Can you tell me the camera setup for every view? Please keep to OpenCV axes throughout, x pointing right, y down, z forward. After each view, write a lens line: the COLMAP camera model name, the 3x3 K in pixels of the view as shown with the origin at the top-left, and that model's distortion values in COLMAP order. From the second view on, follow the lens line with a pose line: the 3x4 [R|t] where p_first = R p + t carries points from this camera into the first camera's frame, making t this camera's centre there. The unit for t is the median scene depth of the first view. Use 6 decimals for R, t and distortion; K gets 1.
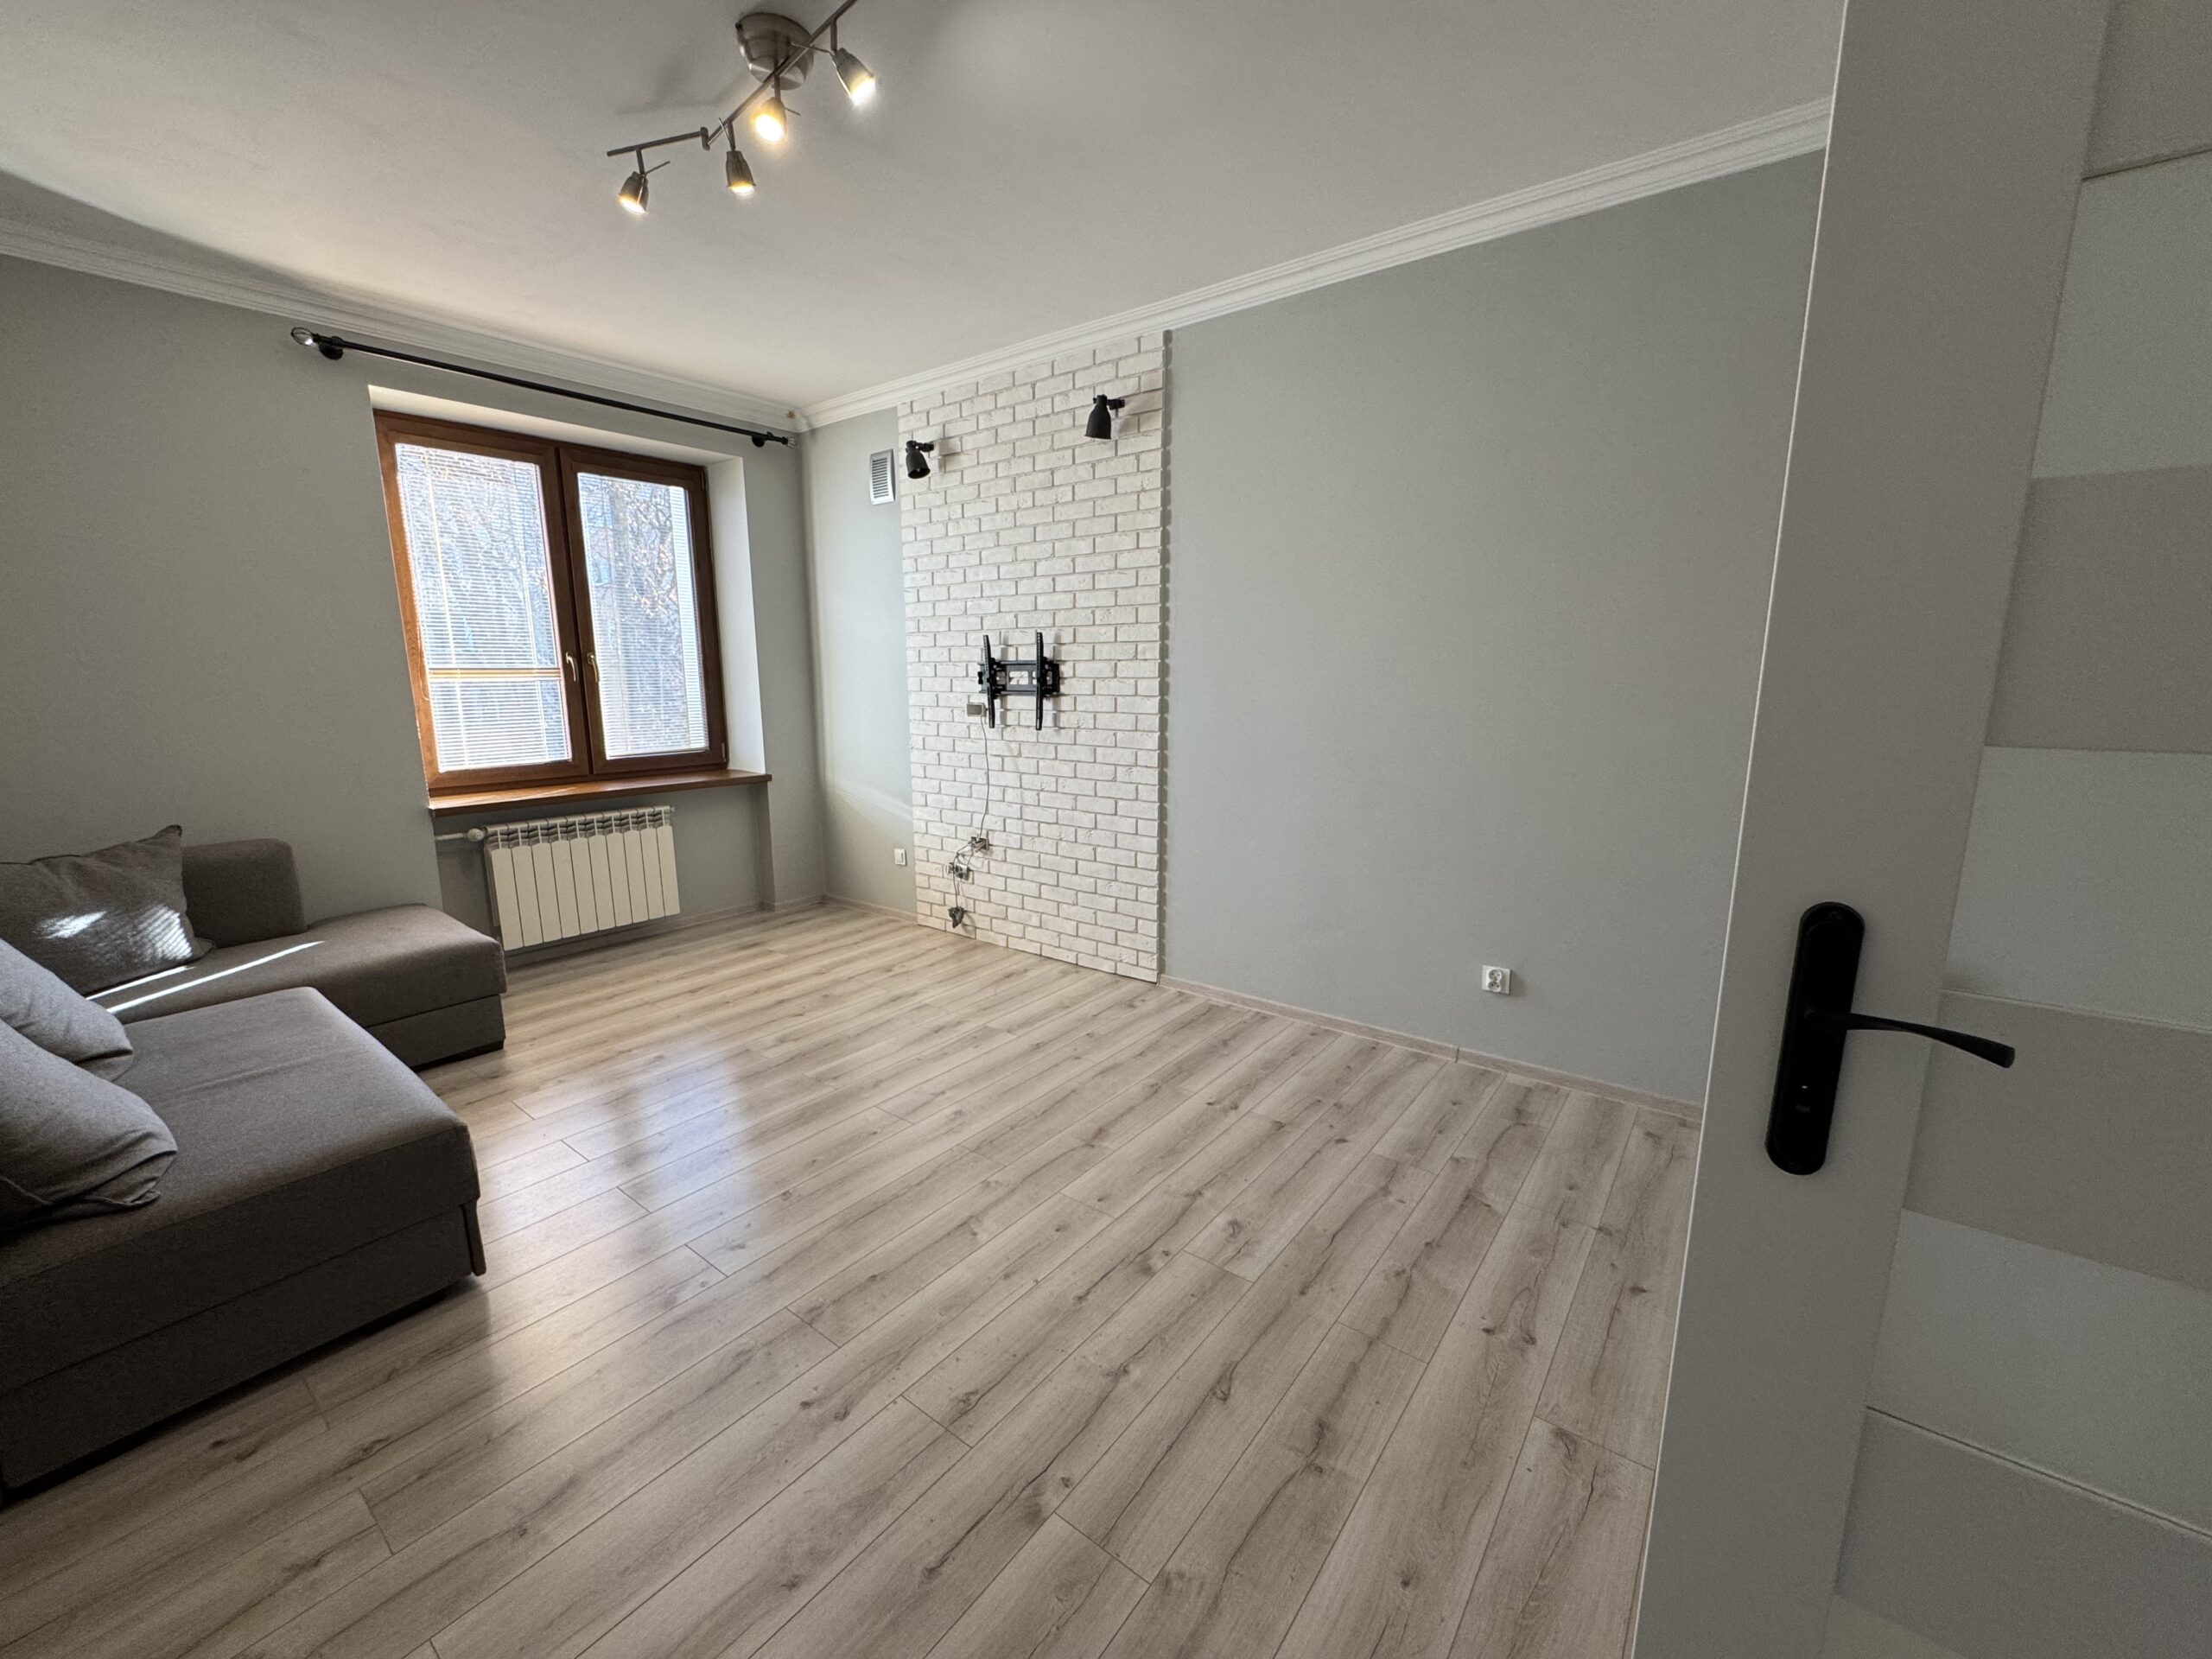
lens RADIAL K [[880.8, 0, 1102.7], [0, 880.8, 828.2], [0, 0, 1]] dist [-0.002184, -0.000469]
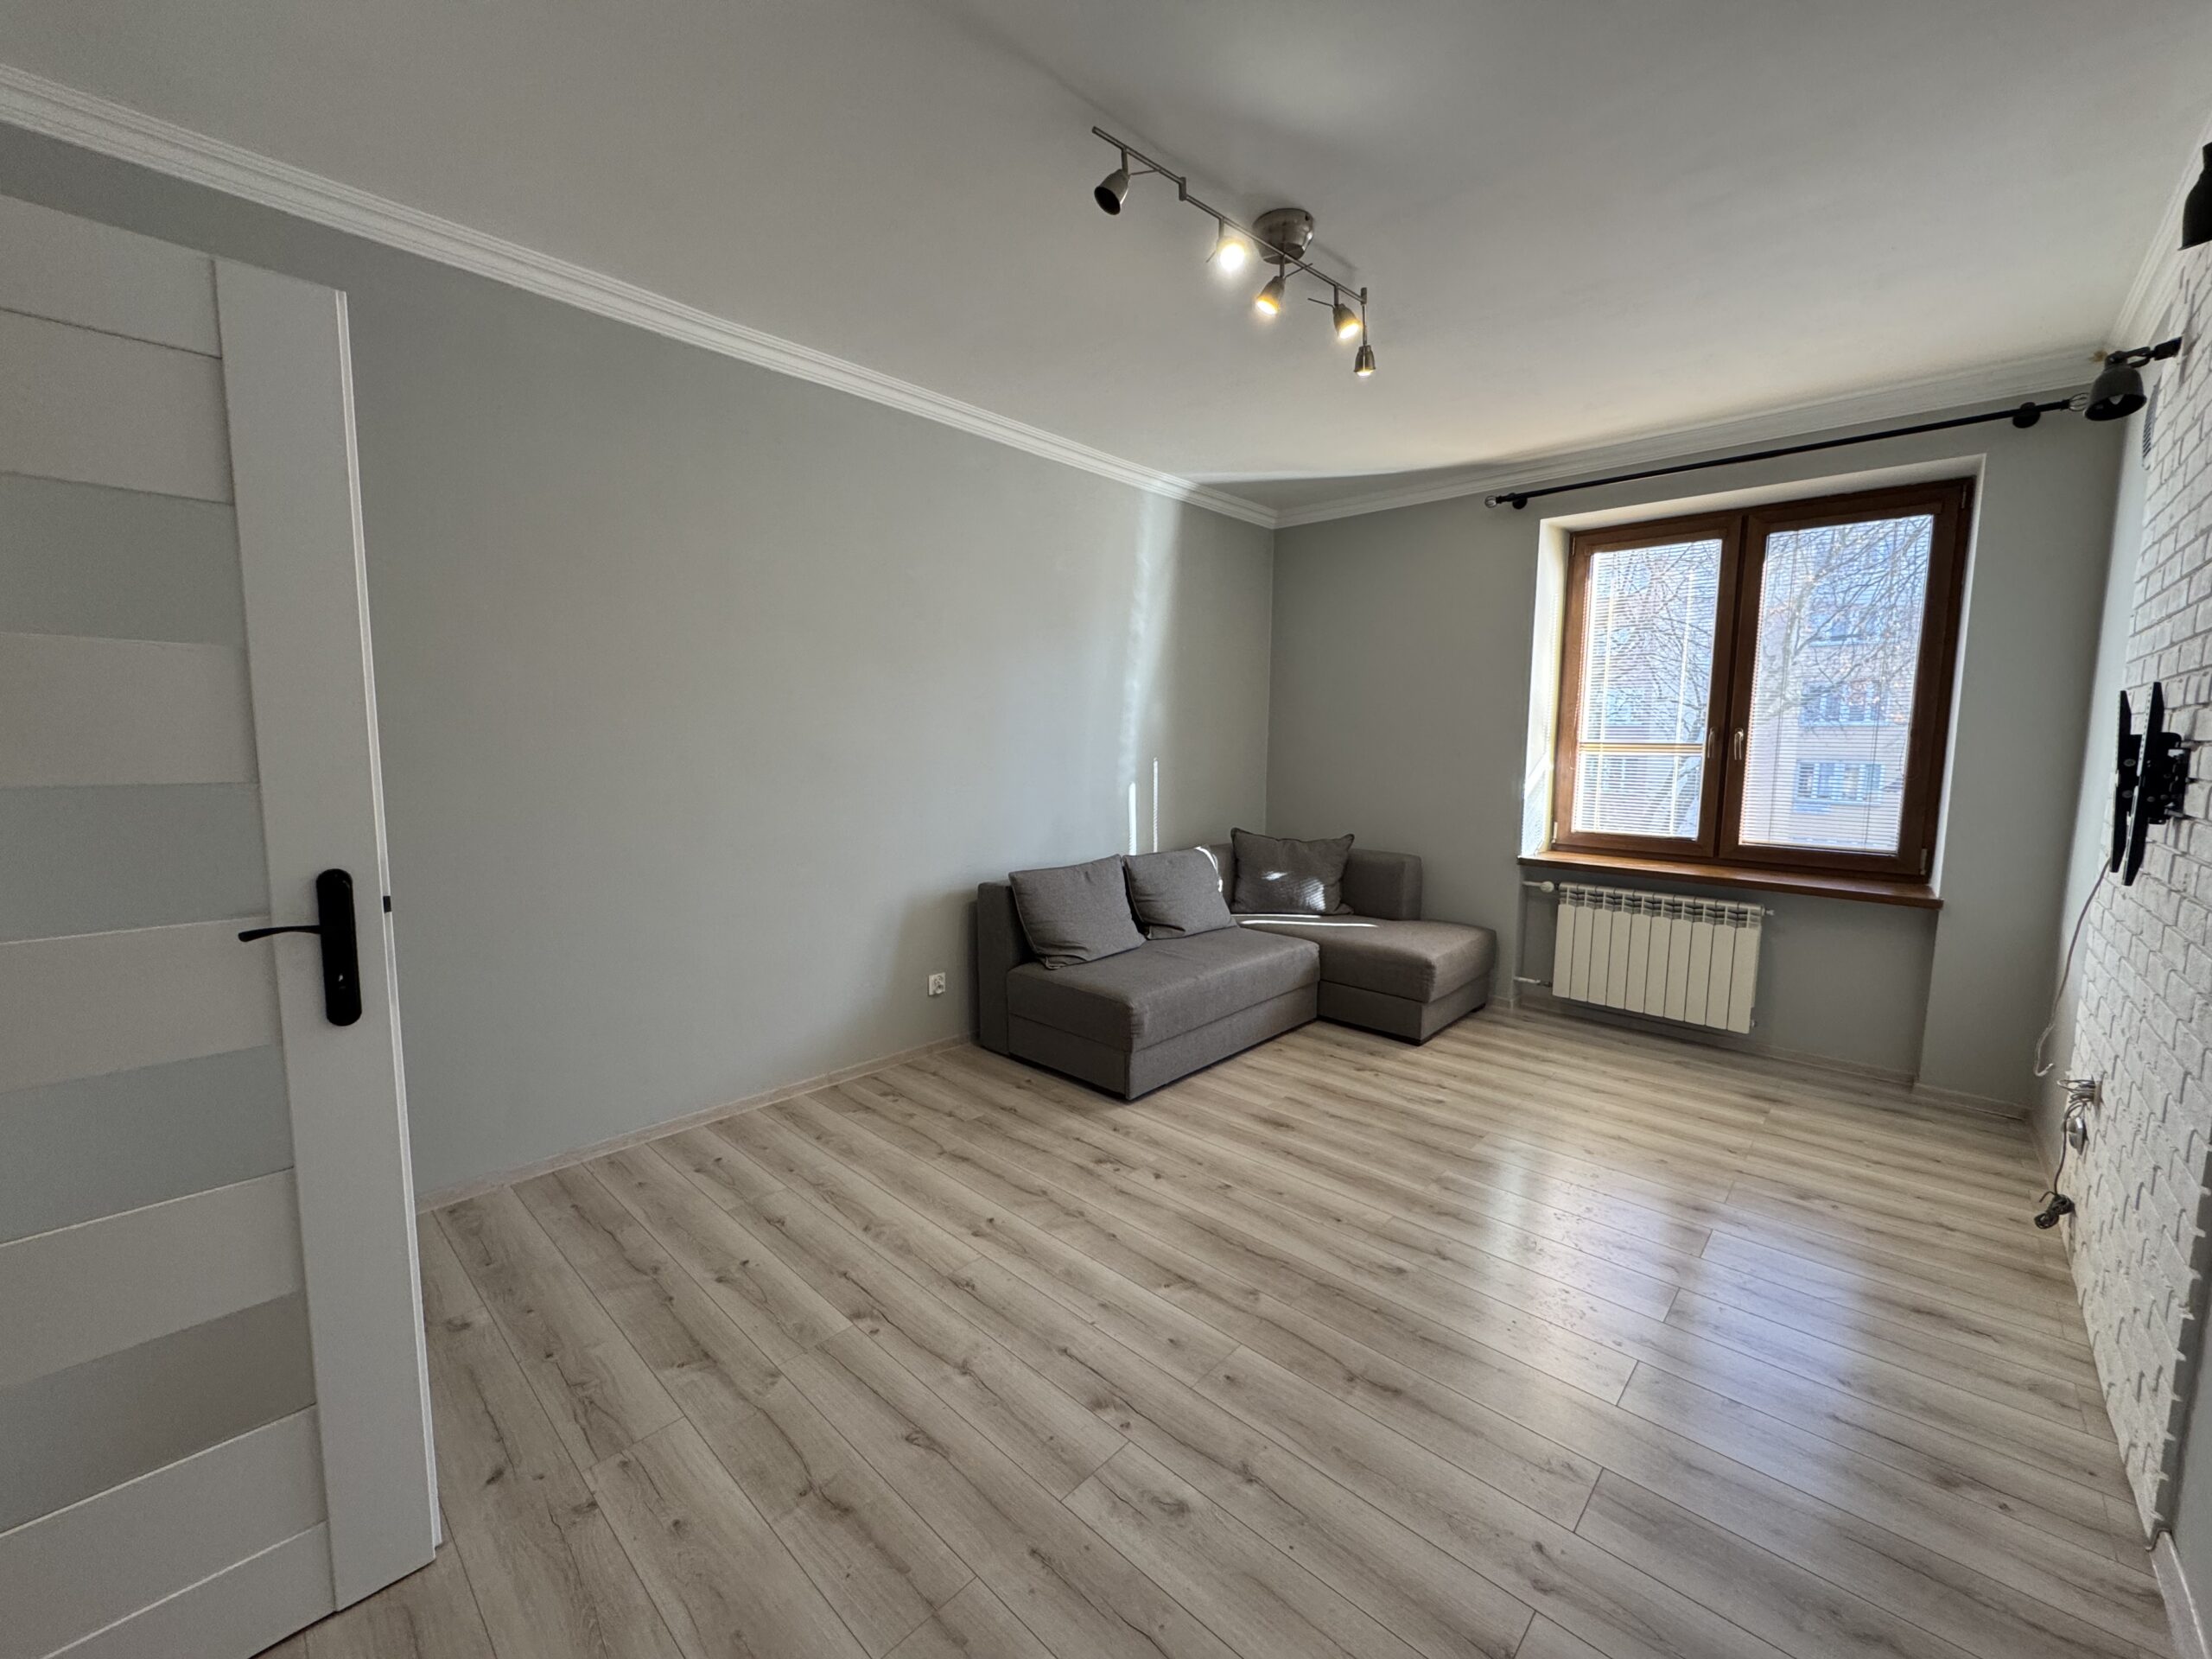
lens RADIAL K [[880.8, 0, 1102.7], [0, 880.8, 828.2], [0, 0, 1]] dist [-0.002184, -0.000469]
pose [[-0.095917, 0.107141, -0.989606, 0.446584], [-0.188778, 0.974189, 0.123769, -0.094881], [0.977324, 0.198687, -0.073216, 0.483718]]
